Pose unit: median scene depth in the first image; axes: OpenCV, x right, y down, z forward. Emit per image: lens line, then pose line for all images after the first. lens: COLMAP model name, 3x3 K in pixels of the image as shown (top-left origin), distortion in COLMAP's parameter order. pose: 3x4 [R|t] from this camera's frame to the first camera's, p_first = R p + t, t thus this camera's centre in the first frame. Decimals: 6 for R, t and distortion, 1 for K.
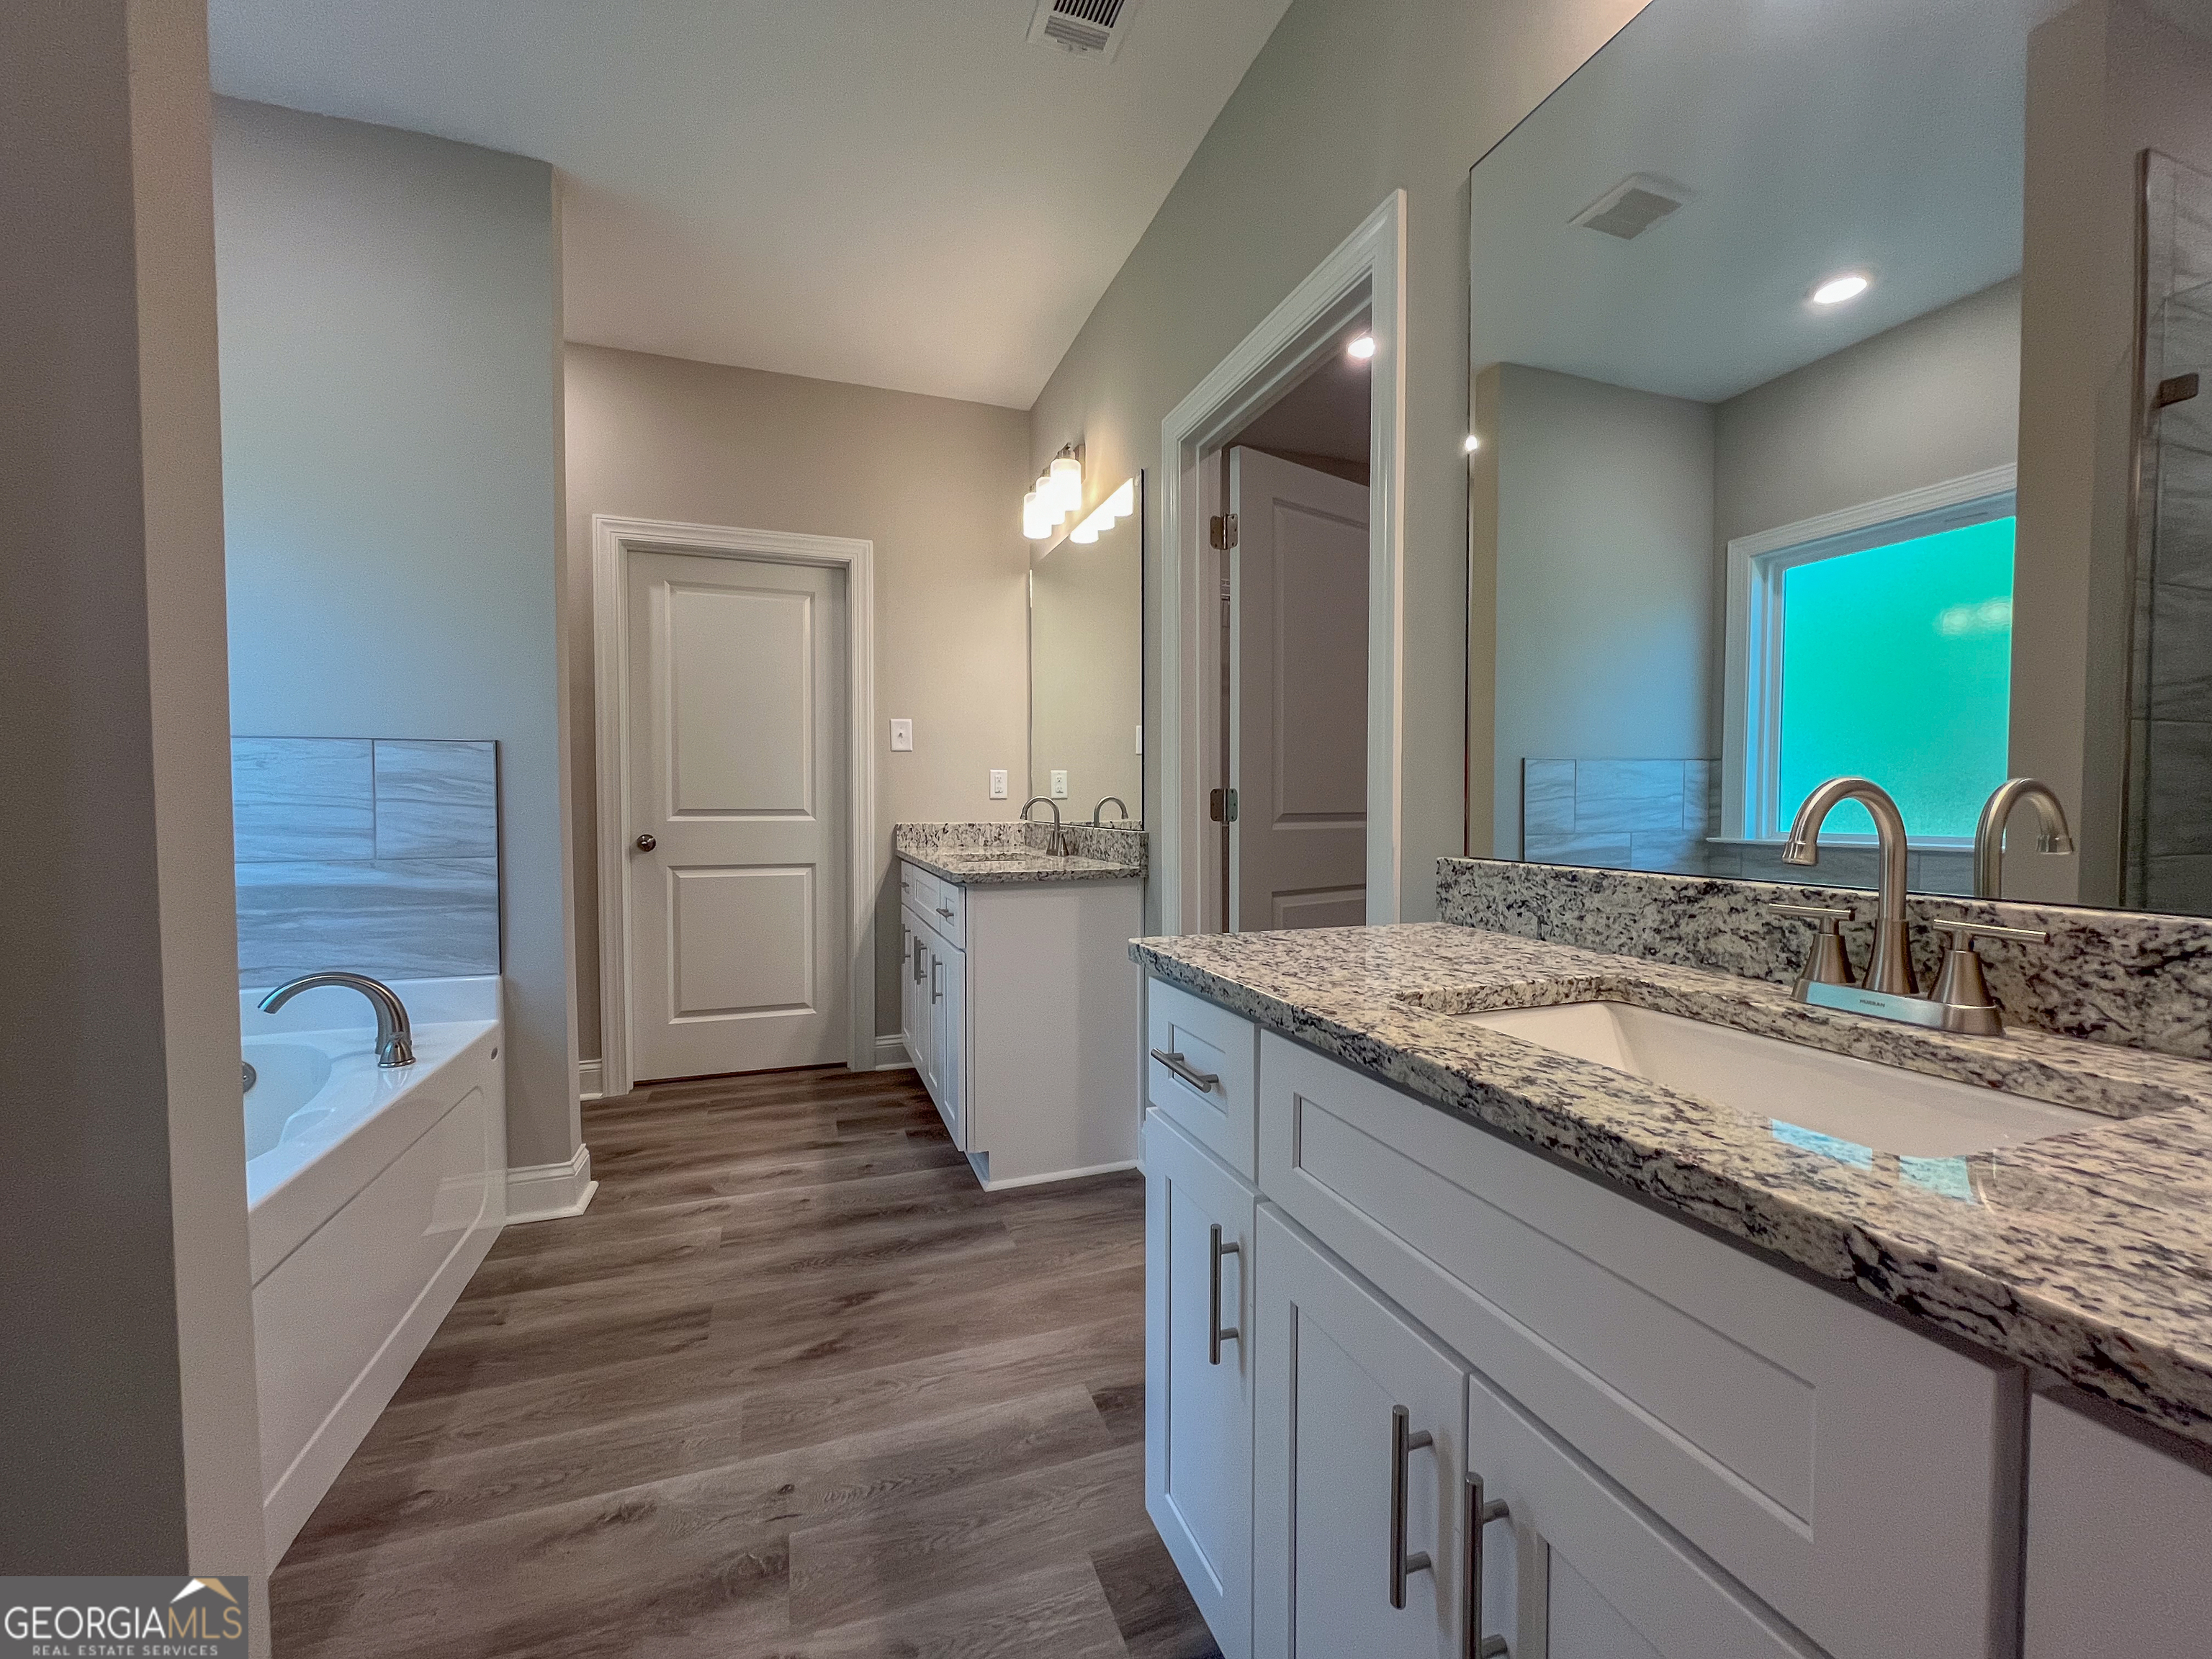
lens RADIAL K [[899.2, 0, 1101.3], [0, 899.2, 825.5], [0, 0, 1]] dist [0.000562, -0.000732]
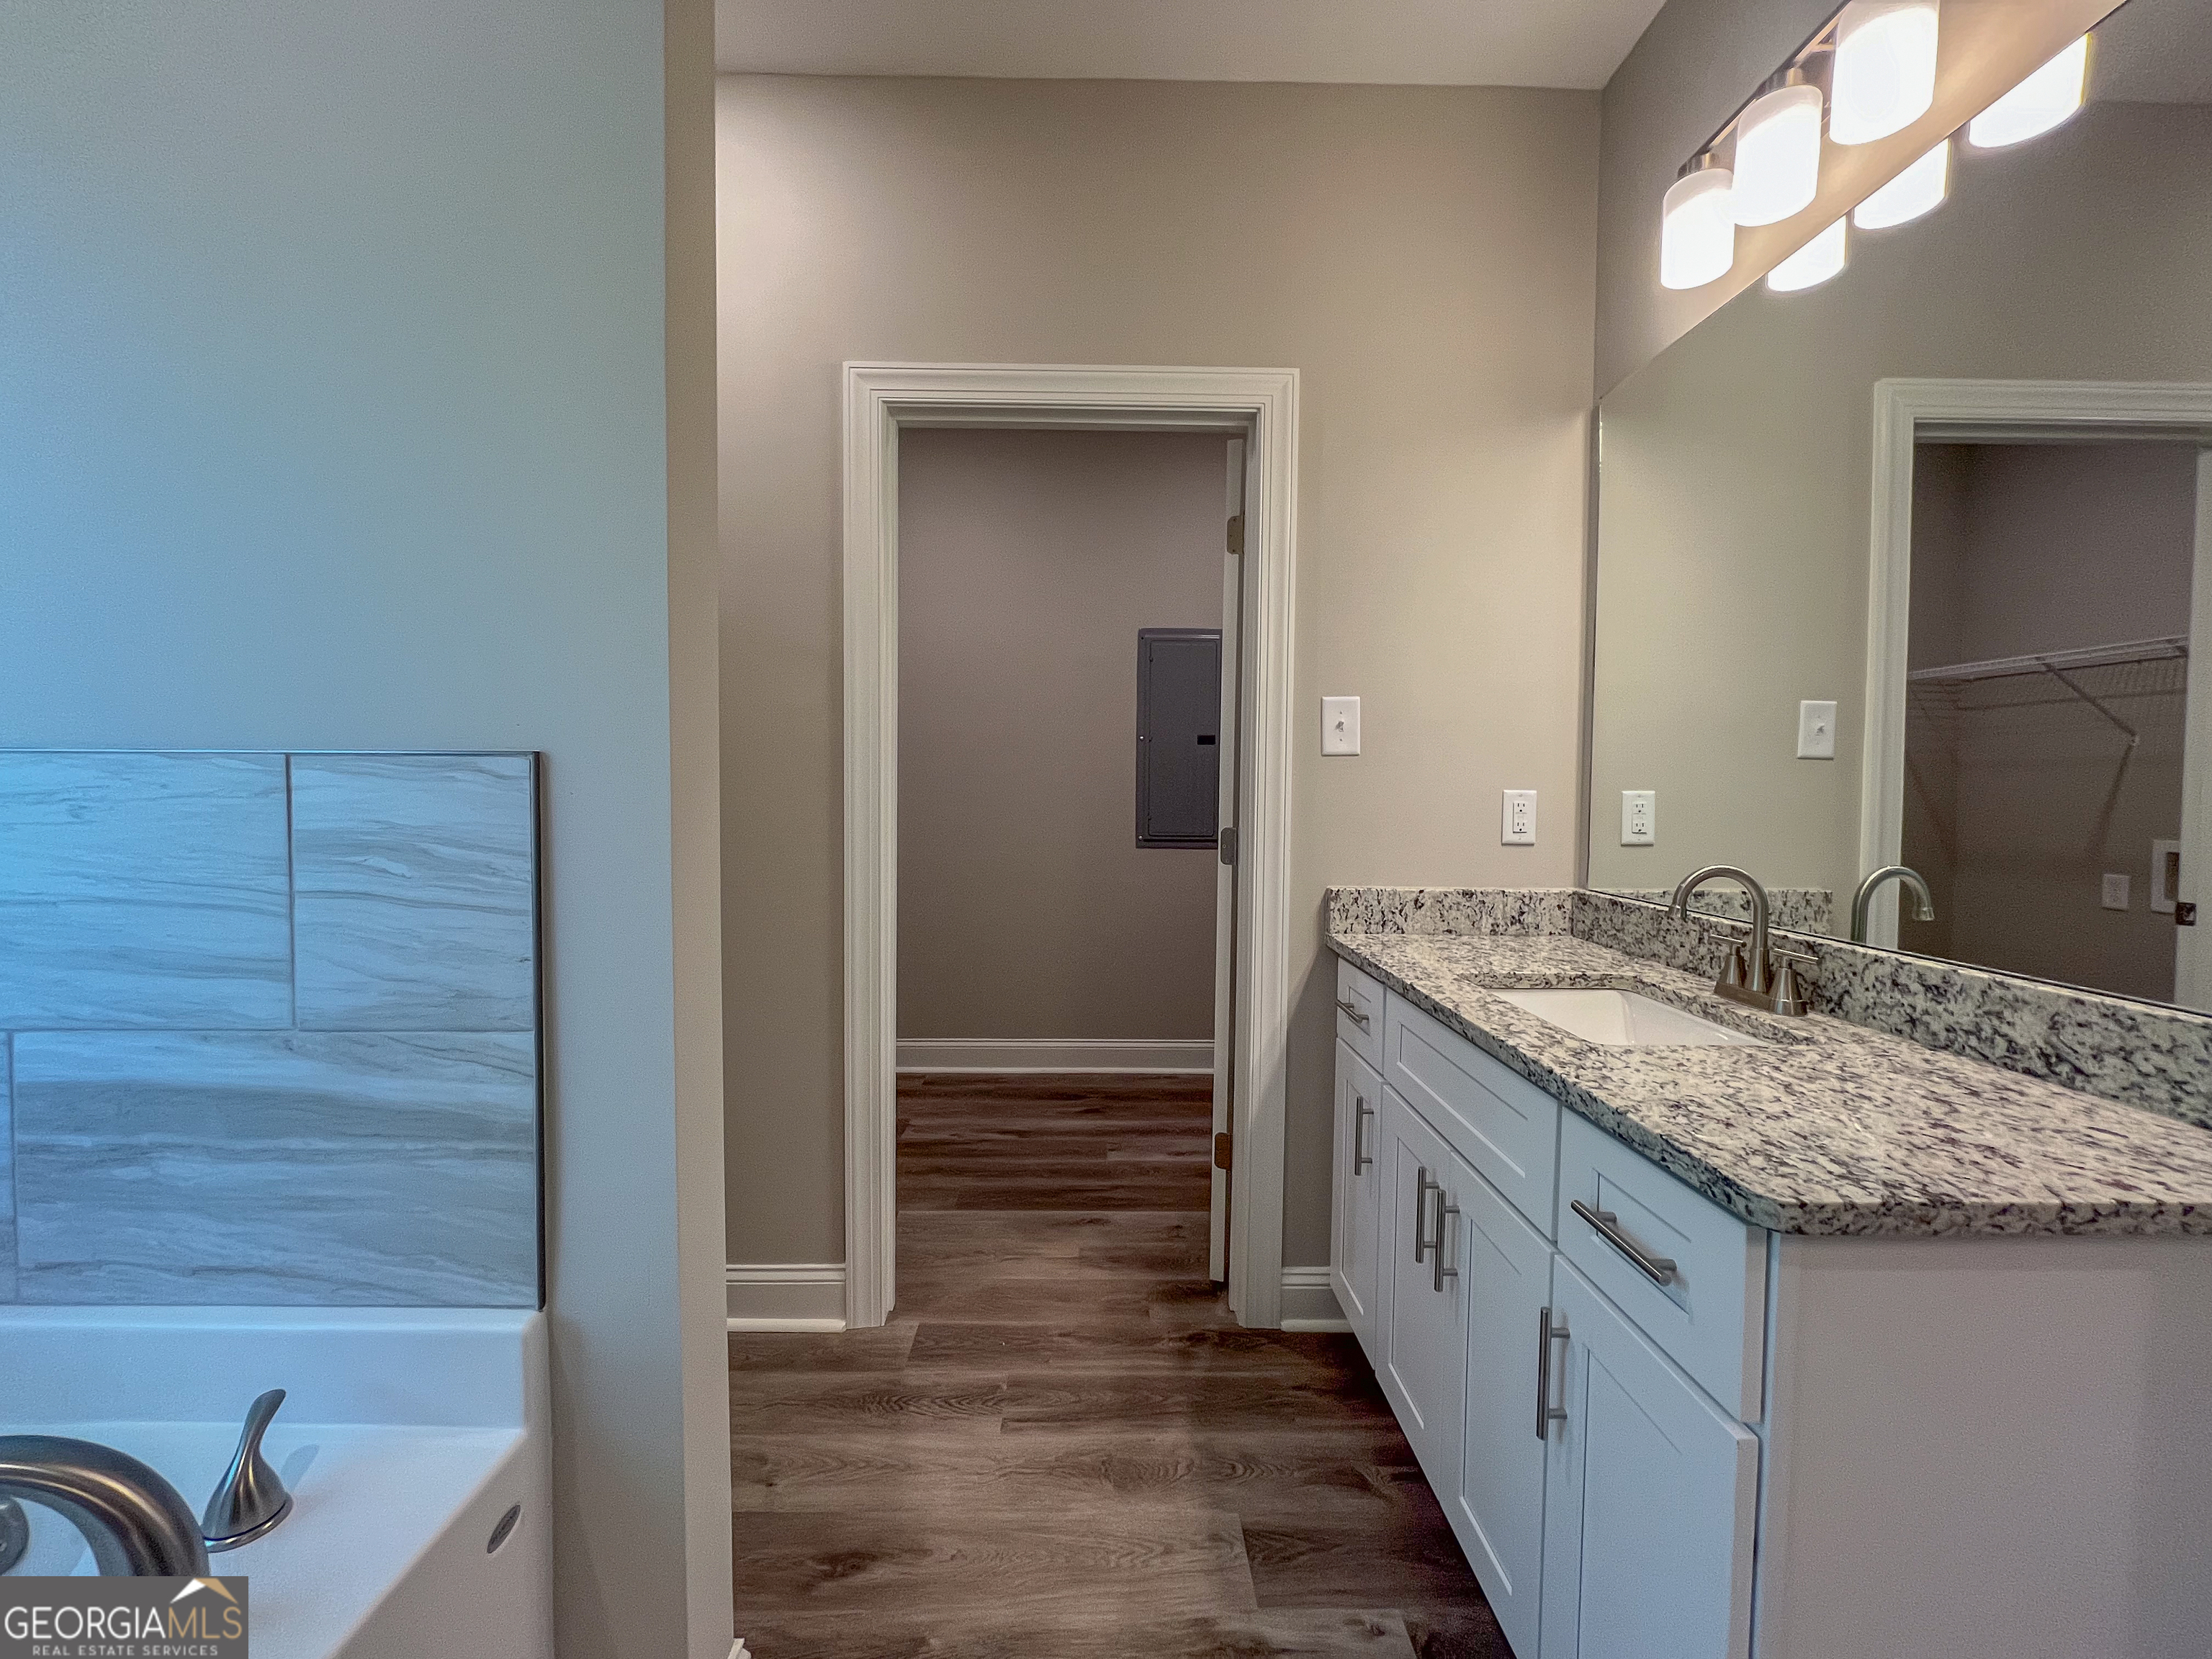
lens RADIAL K [[888.8, 0, 1099.6], [0, 888.8, 825.6], [0, 0, 1]] dist [-0.002819, 0.000372]
pose [[0.946458, 0.022051, -0.322073, -0.212596], [-0.018296, 0.999725, 0.014680, -0.051871], [0.322308, -0.008001, 0.946601, 0.504587]]
